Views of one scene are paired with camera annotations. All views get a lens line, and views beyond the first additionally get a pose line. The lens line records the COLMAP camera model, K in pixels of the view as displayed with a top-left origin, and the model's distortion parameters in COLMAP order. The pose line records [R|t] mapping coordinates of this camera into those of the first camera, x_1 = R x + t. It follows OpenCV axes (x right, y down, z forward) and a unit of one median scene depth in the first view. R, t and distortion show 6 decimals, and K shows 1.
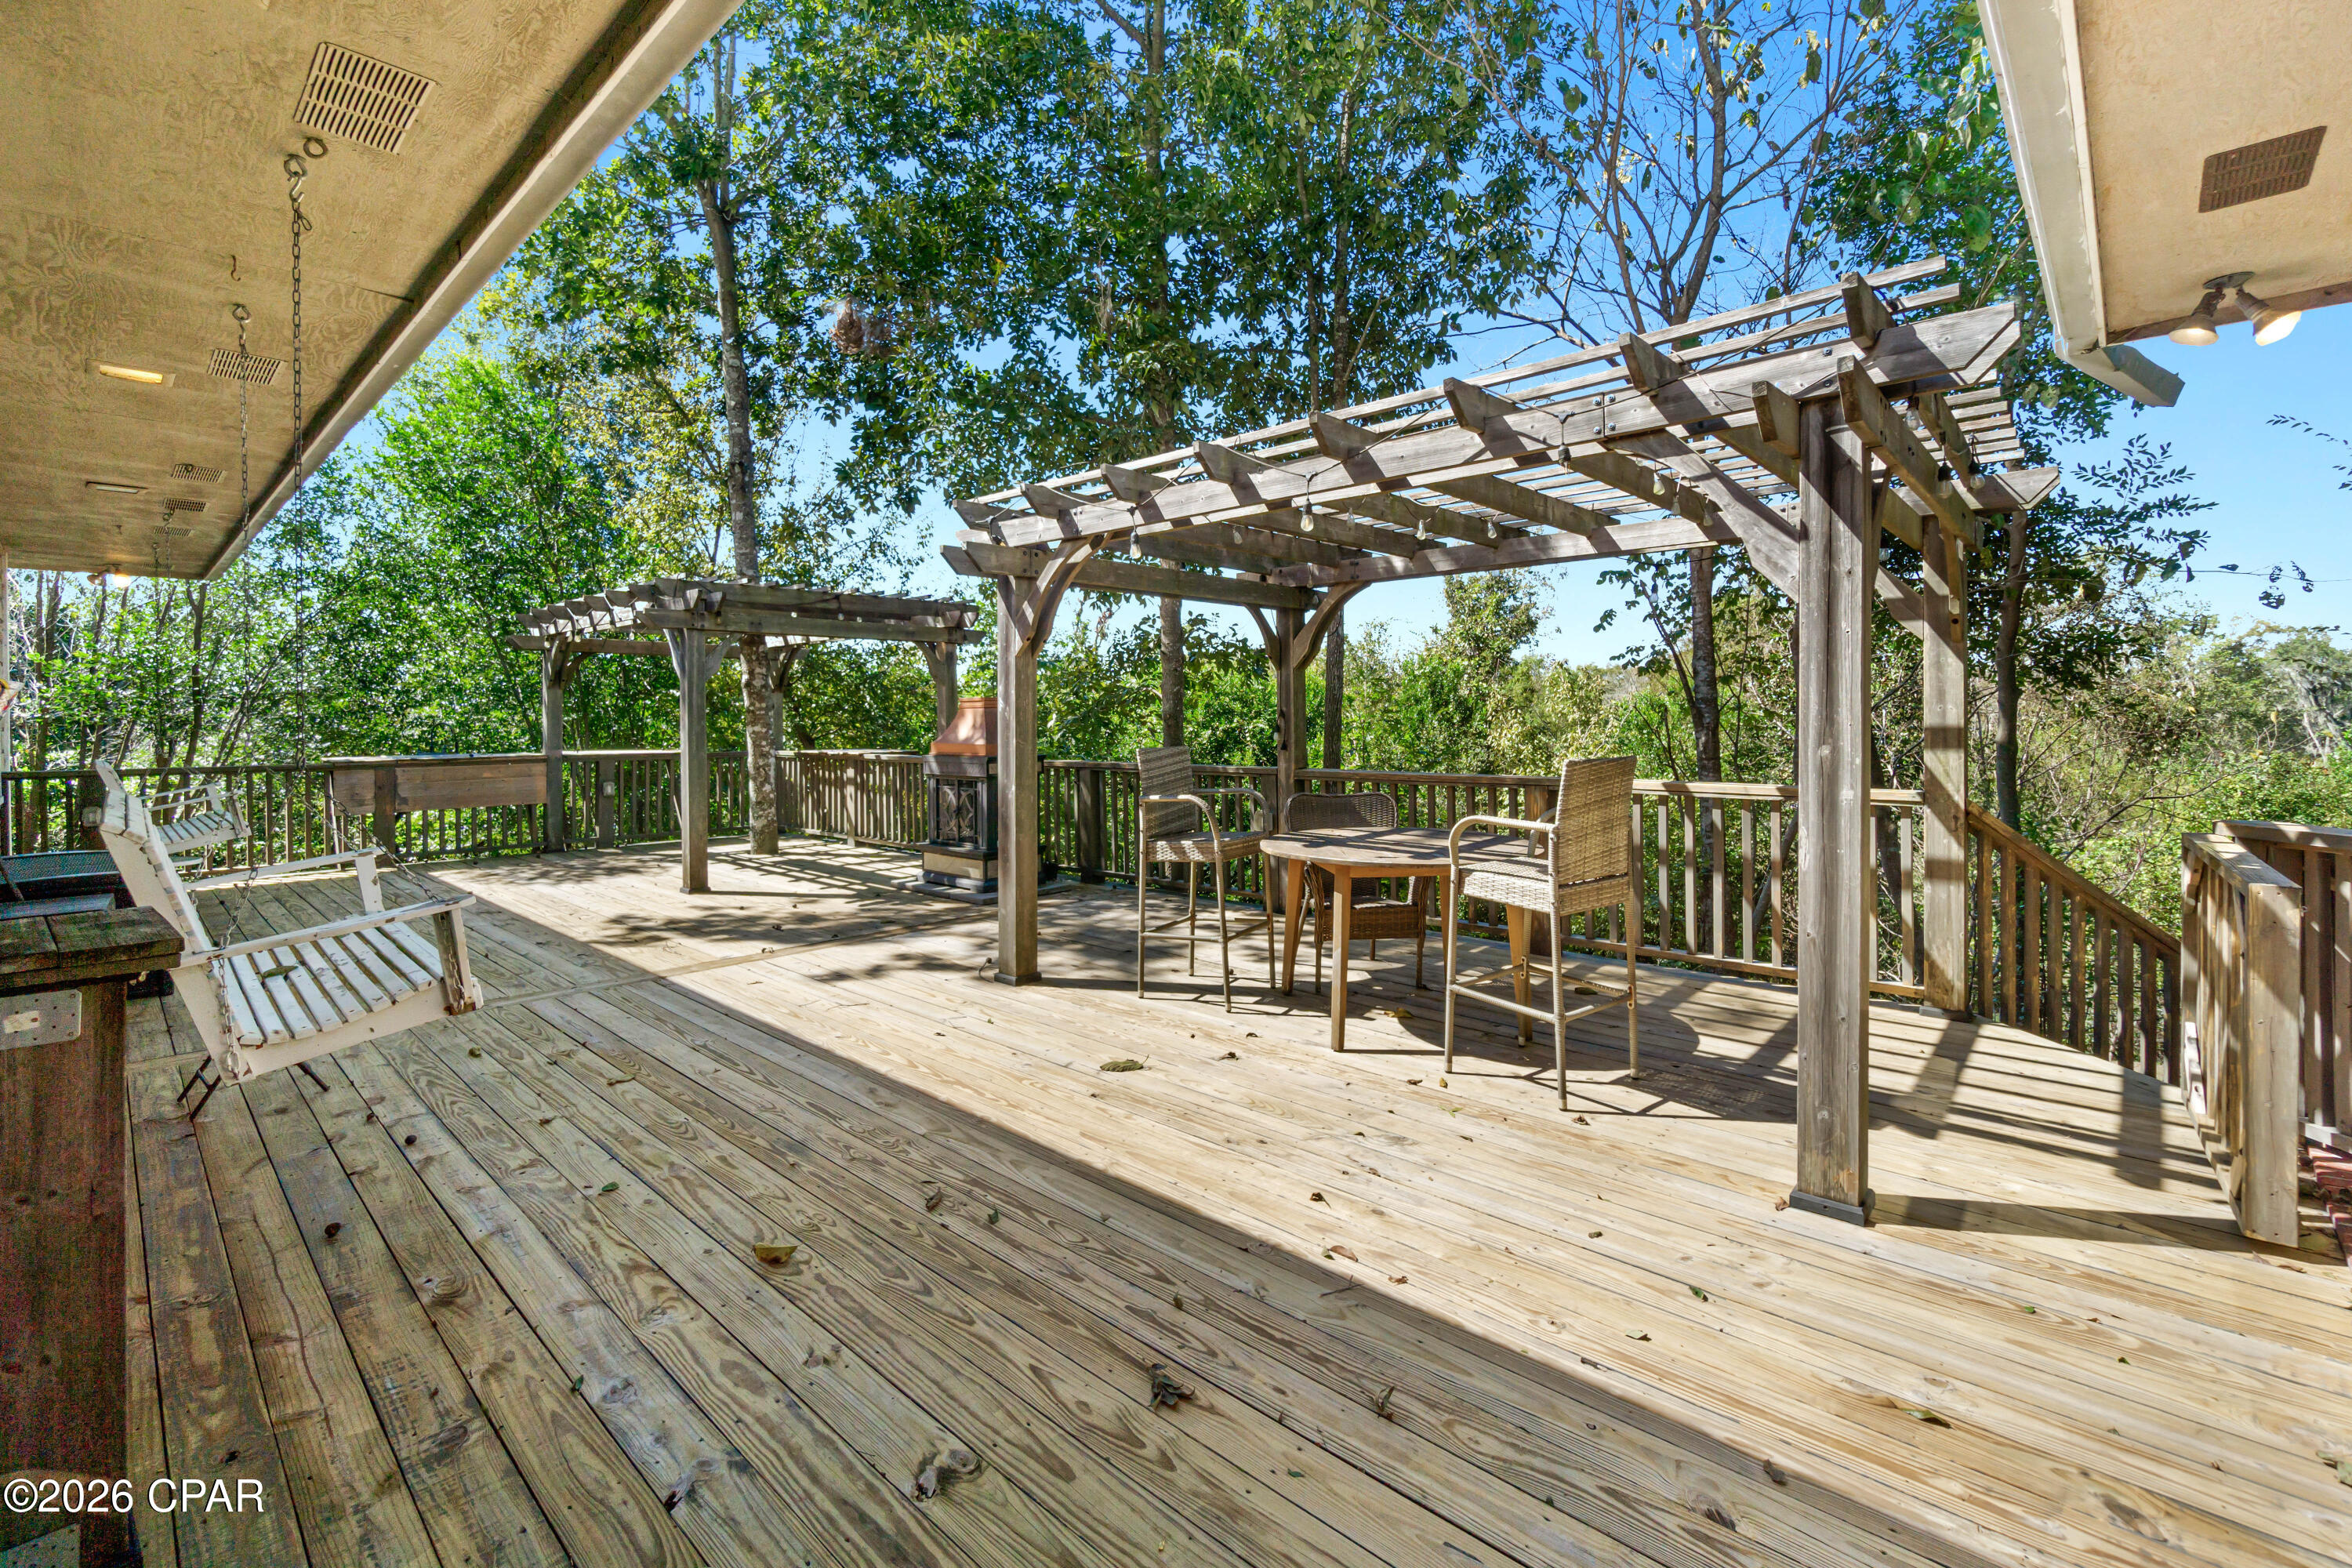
lens RADIAL K [[1016.6, 0, 1183.4], [0, 1016.6, 783.2], [0, 0, 1]] dist [-0.007275, 0.002816]
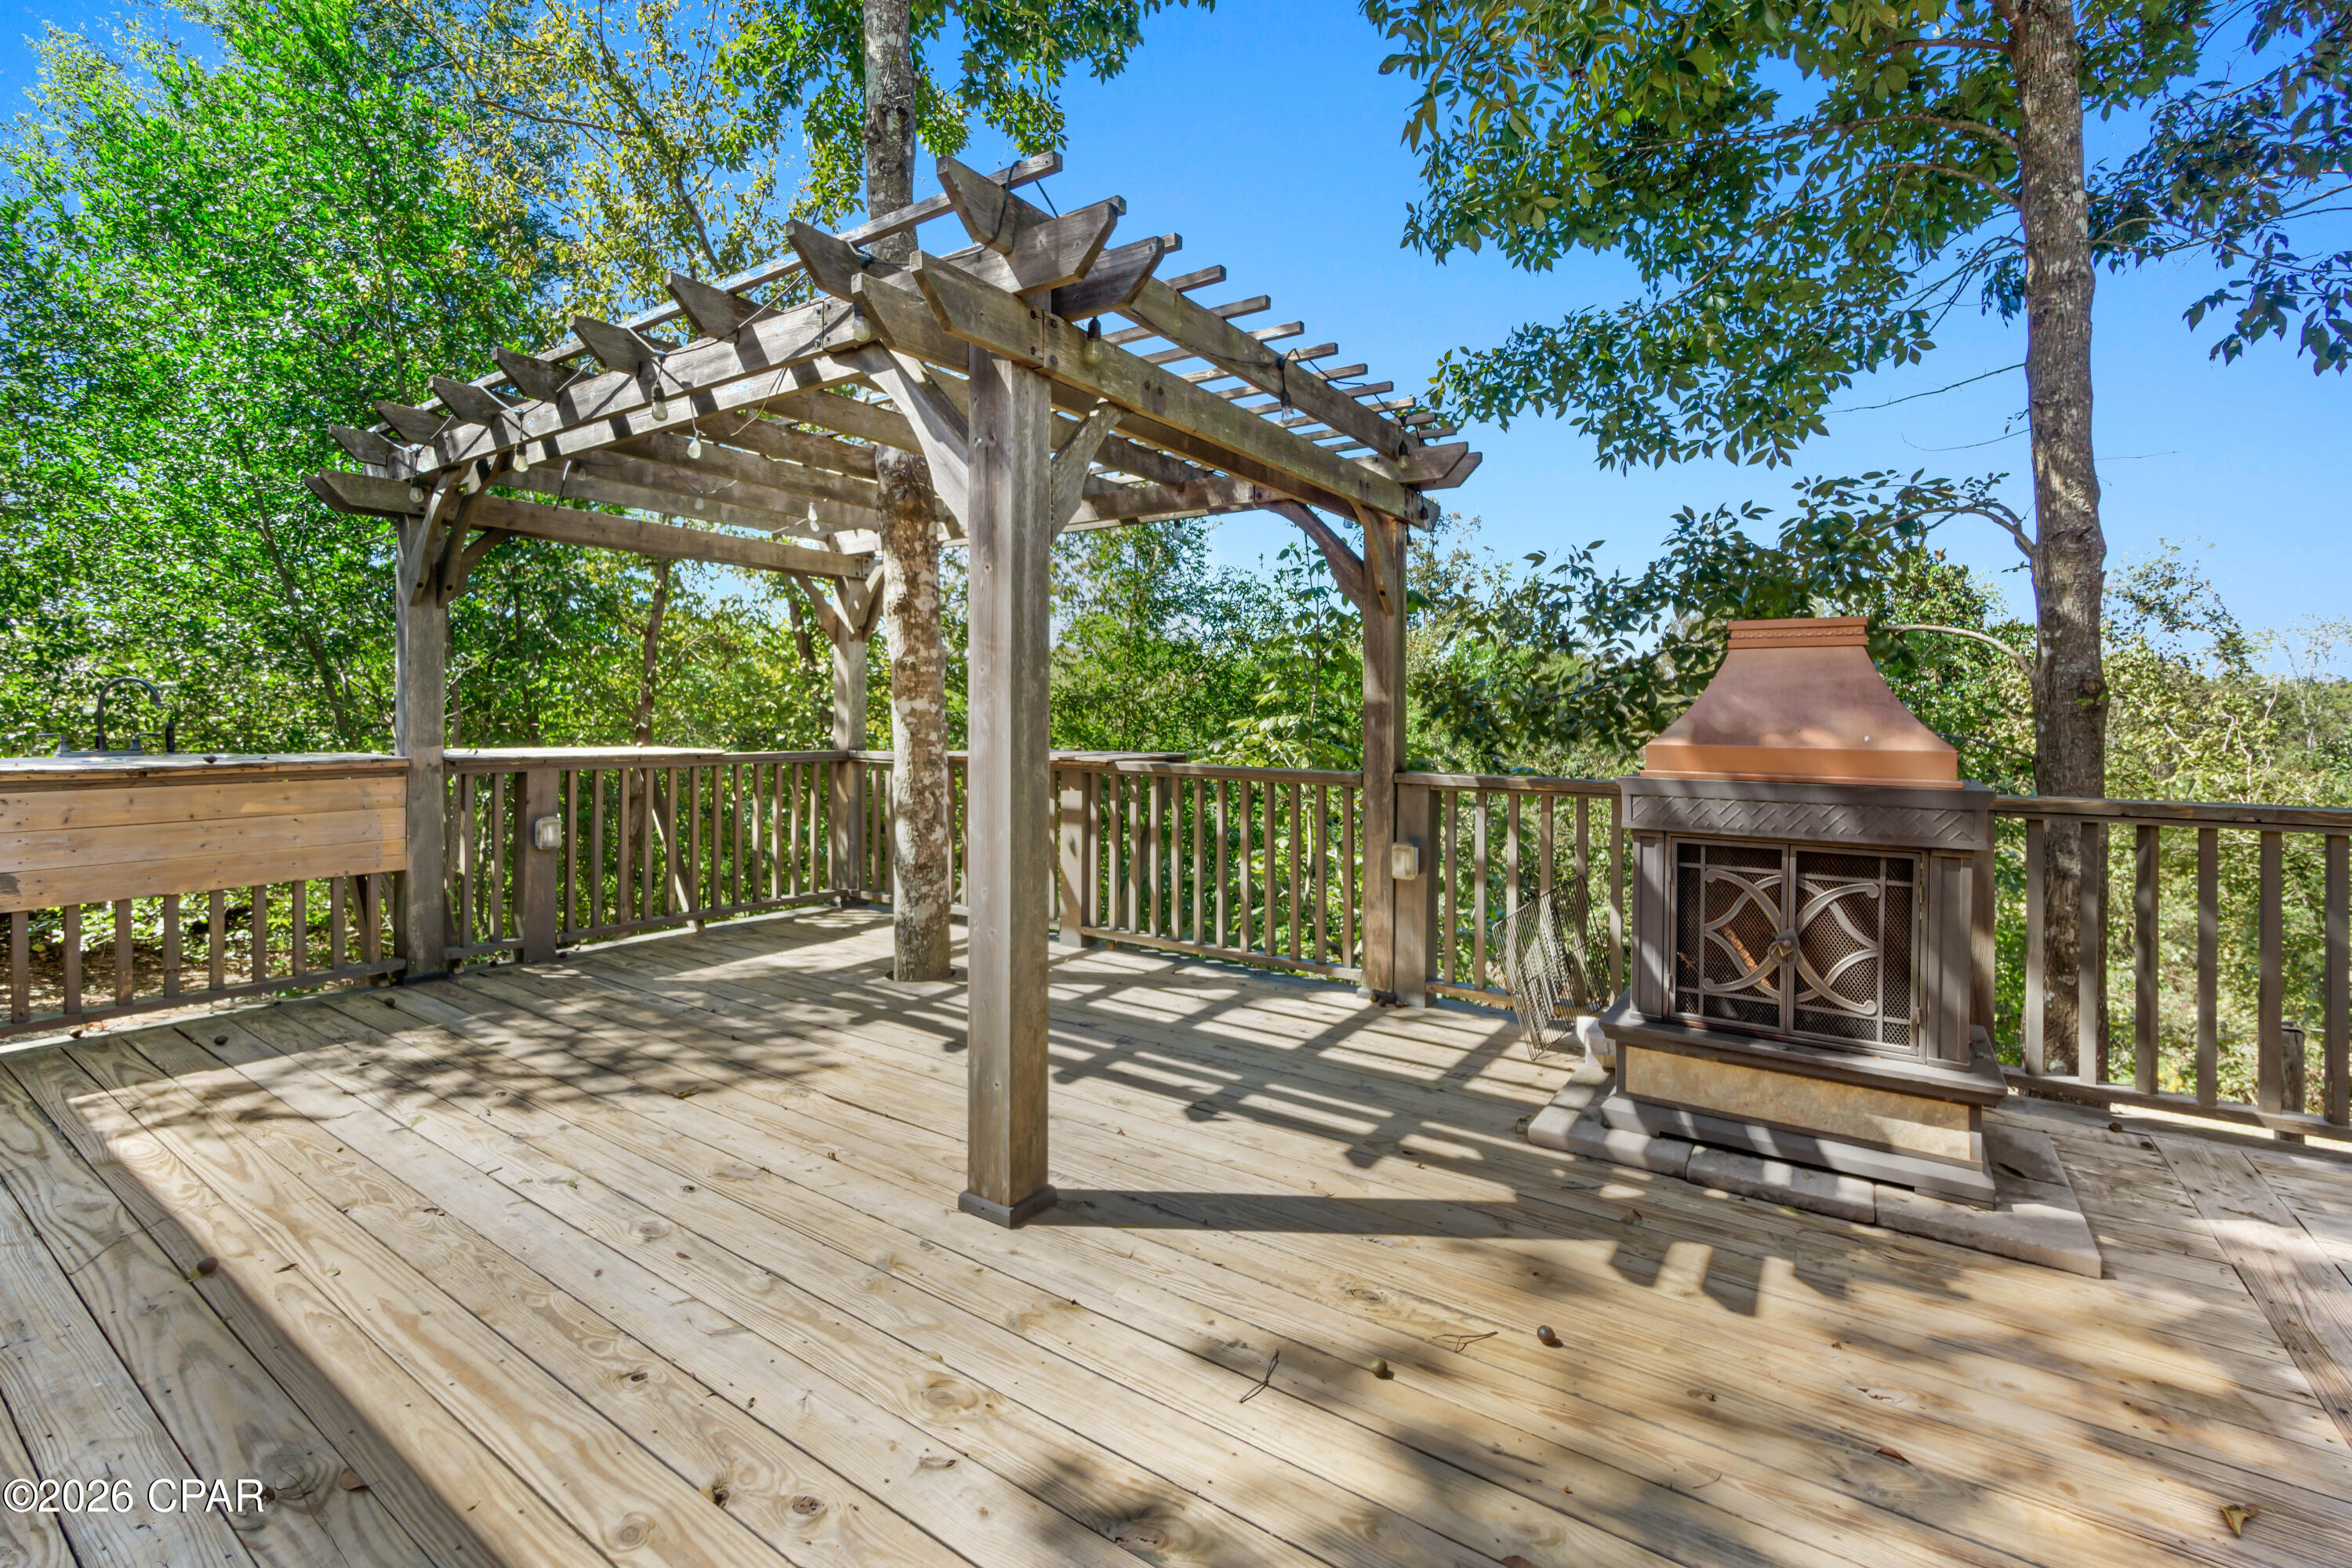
lens RADIAL K [[1016.6, 0, 1168.3], [0, 1016.6, 778.6], [0, 0, 1]] dist [-0.007275, 0.002816]
pose [[0.987503, 0.005767, 0.157492, -0.380547], [-0.005326, 0.999981, -0.003219, -0.019578], [-0.157507, 0.002340, 0.987515, 0.530838]]
